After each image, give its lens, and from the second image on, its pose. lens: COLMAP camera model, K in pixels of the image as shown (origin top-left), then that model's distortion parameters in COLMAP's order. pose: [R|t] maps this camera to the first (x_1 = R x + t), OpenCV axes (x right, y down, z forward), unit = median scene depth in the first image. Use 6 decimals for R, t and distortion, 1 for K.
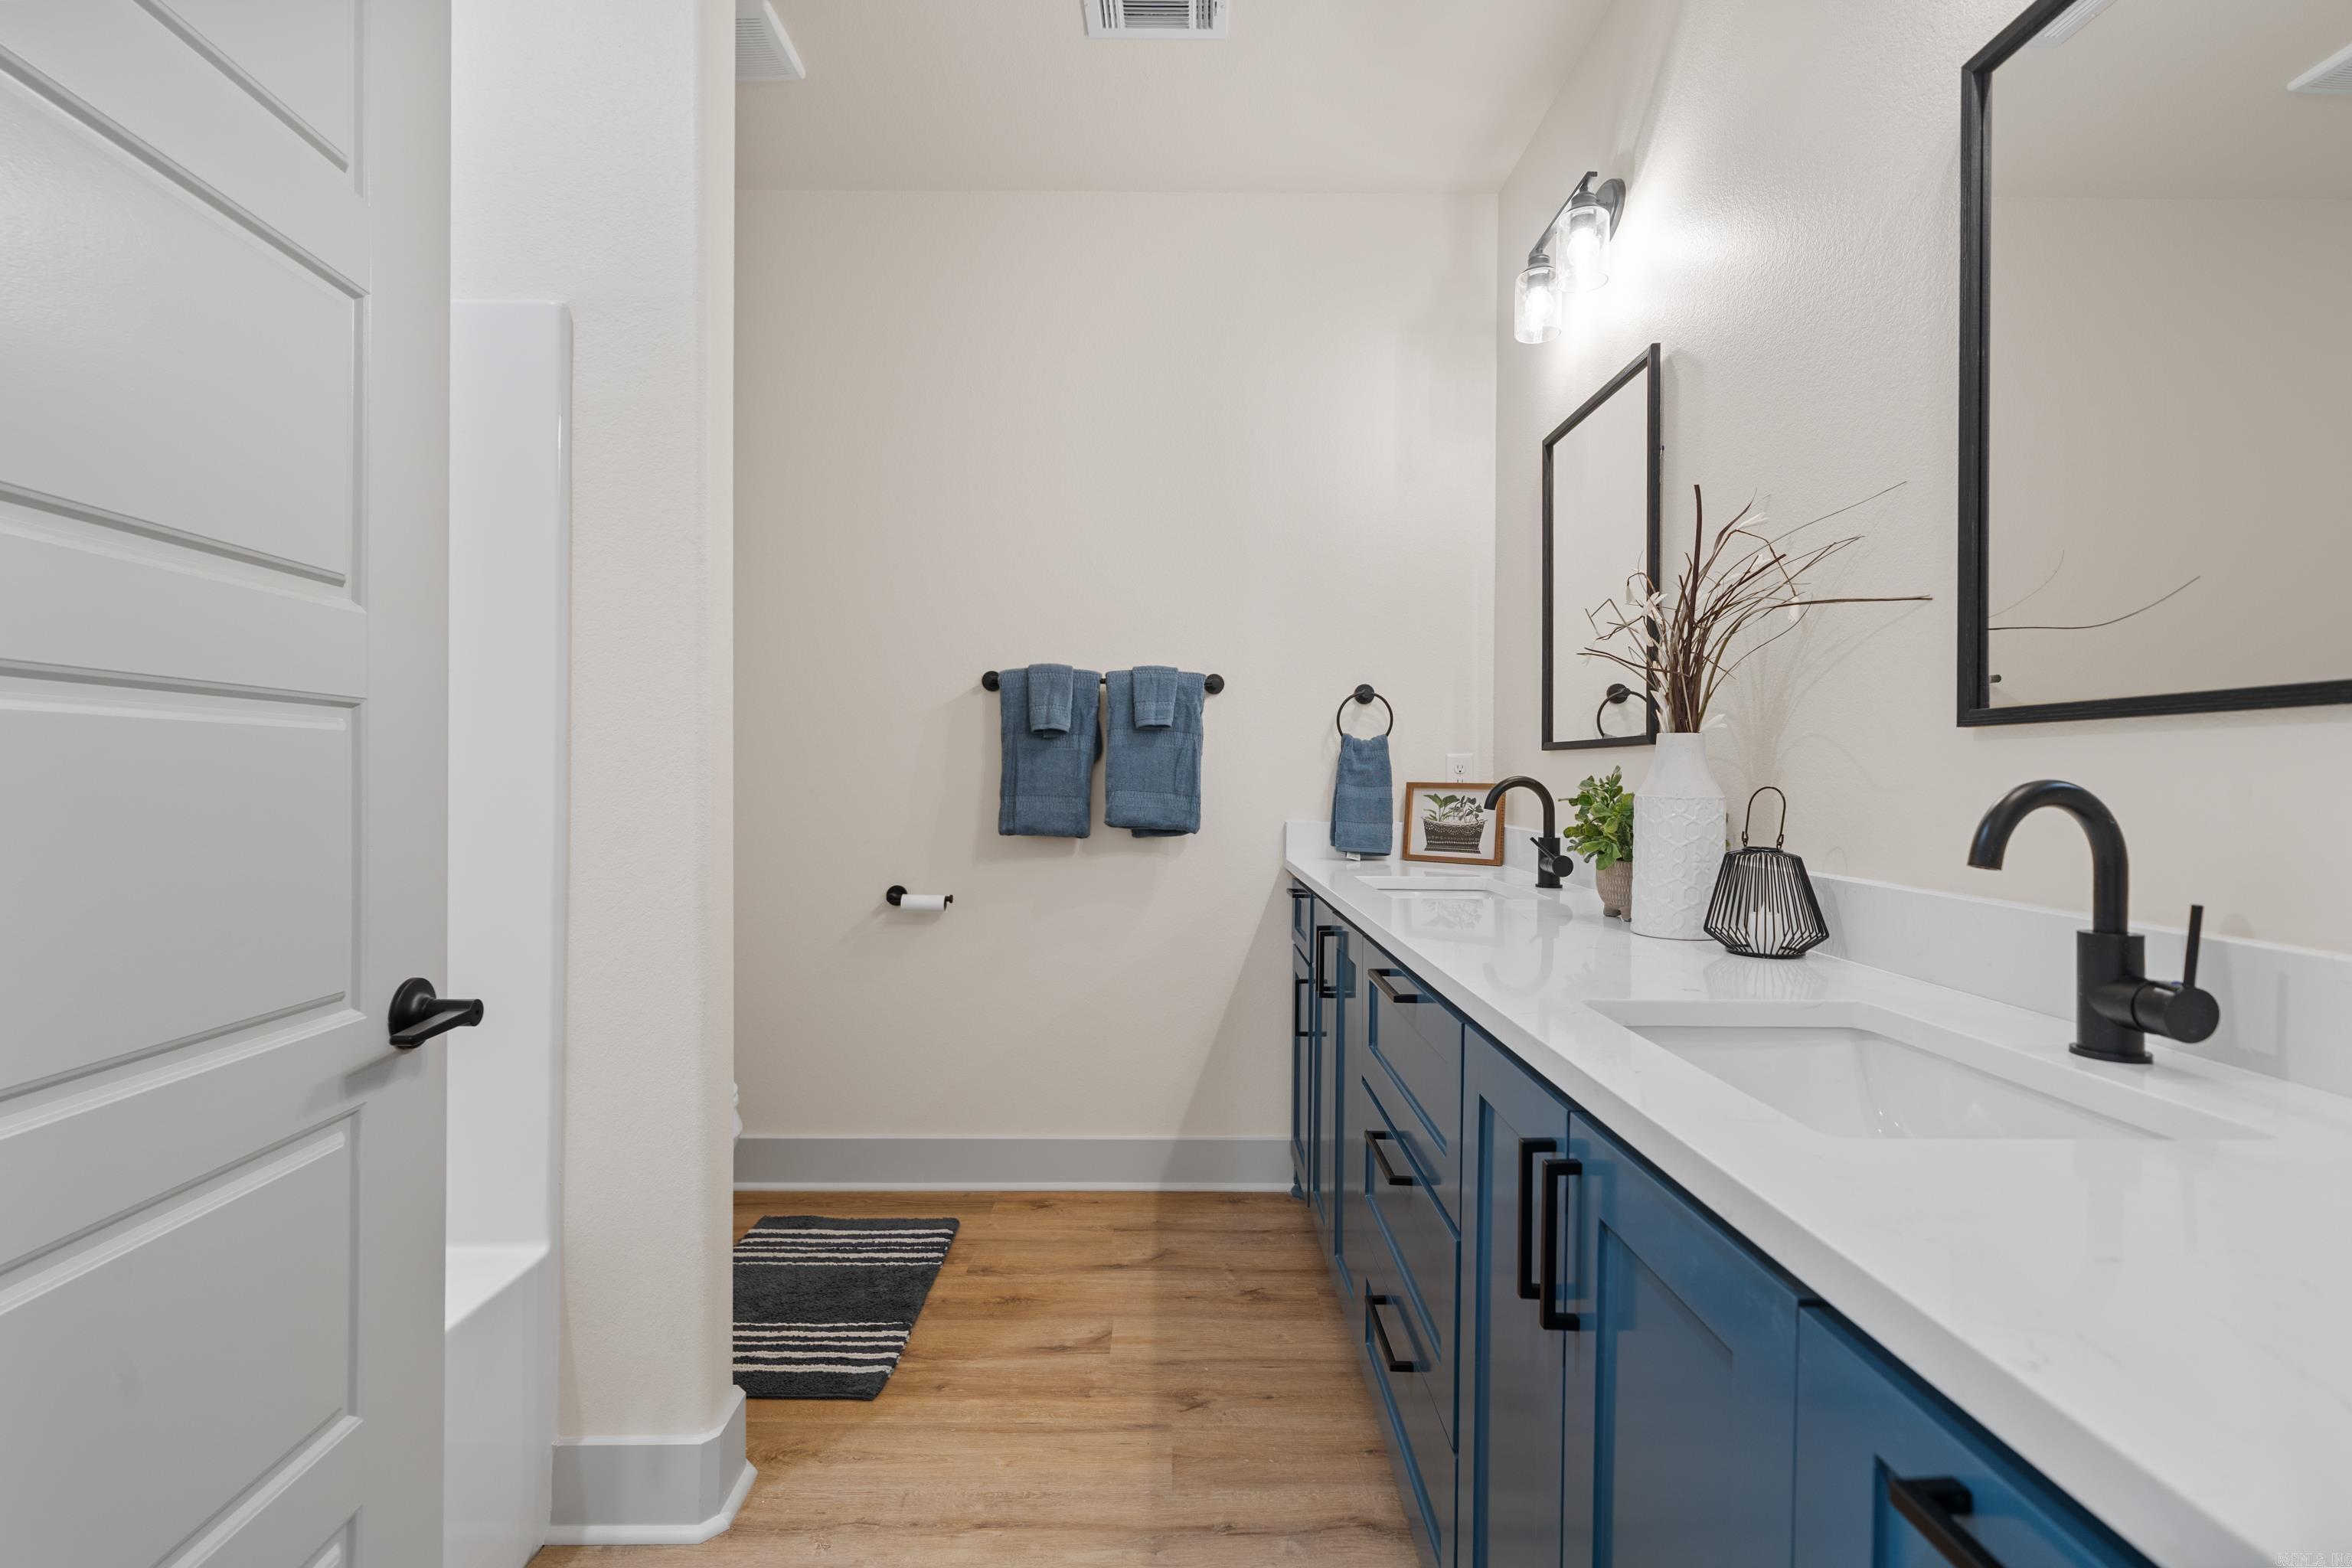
lens RADIAL K [[1092.4, 0, 1179.2], [0, 1092.4, 794.0], [0, 0, 1]] dist [0.000289, 0.000787]
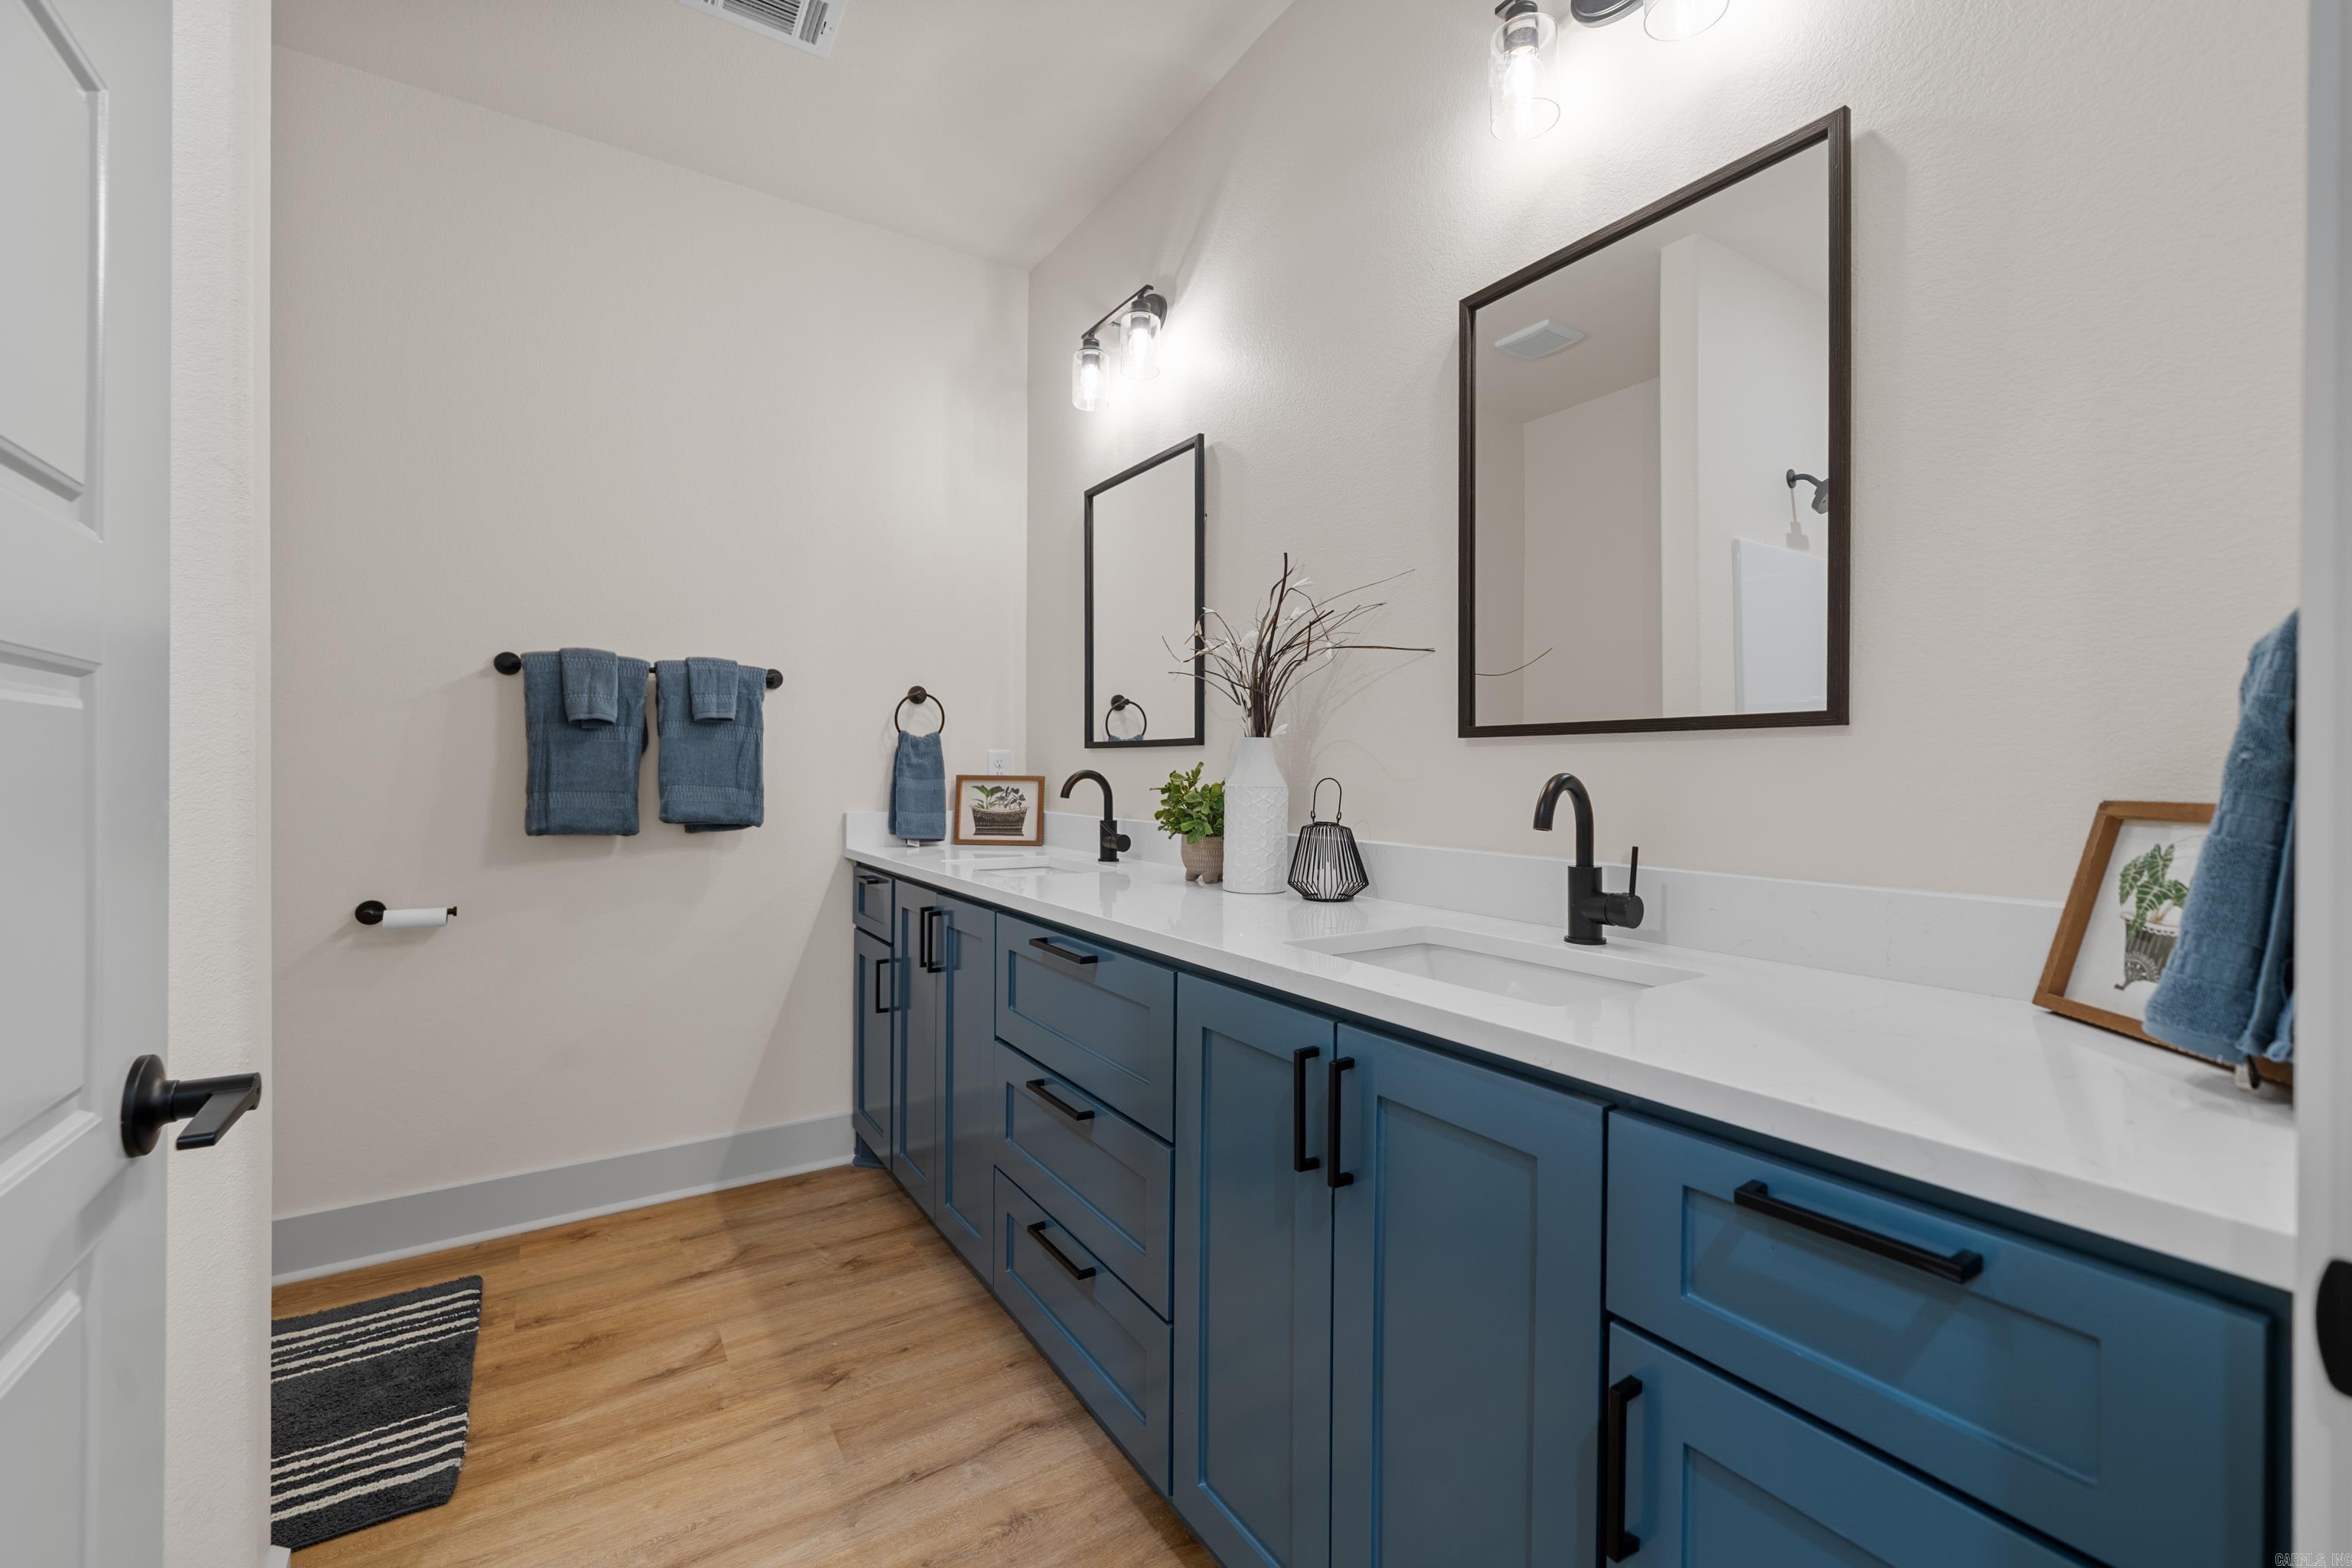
lens RADIAL K [[998.4, 0, 1131.7], [0, 998.4, 782.9], [0, 0, 1]] dist [-0.000094, 0.000397]
pose [[0.839362, -0.008609, 0.543504, -0.228337], [0.009181, 0.999956, 0.001660, -0.003008], [-0.543495, 0.003597, 0.839405, 0.048398]]
